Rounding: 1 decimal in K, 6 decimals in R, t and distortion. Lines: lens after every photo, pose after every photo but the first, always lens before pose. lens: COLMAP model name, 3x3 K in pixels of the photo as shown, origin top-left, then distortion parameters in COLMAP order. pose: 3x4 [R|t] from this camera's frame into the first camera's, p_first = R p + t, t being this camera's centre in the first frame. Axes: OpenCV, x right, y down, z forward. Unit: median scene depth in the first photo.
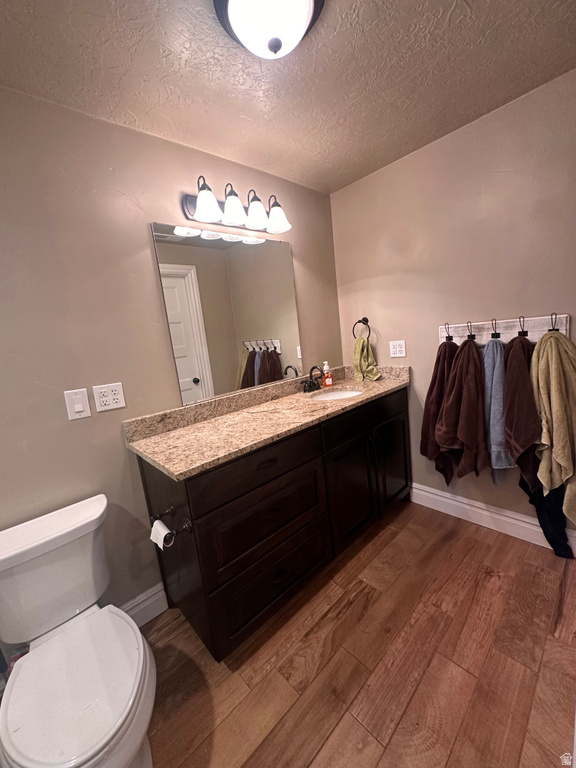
lens RADIAL K [[306.2, 0, 288.4], [0, 306.2, 385.0], [0, 0, 1]] dist [-0.002389, -0.000190]
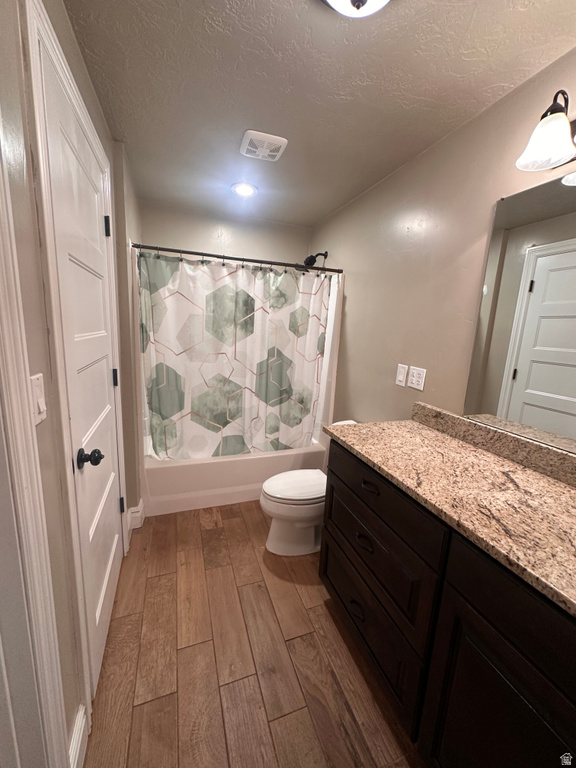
lens RADIAL K [[306.2, 0, 288.9], [0, 306.2, 383.4], [0, 0, 1]] dist [-0.002389, -0.000190]
pose [[-0.394632, 0.252145, -0.883566, 0.698745], [-0.161122, 0.927721, 0.336709, -0.270634], [0.904602, 0.275238, -0.325482, 0.940901]]
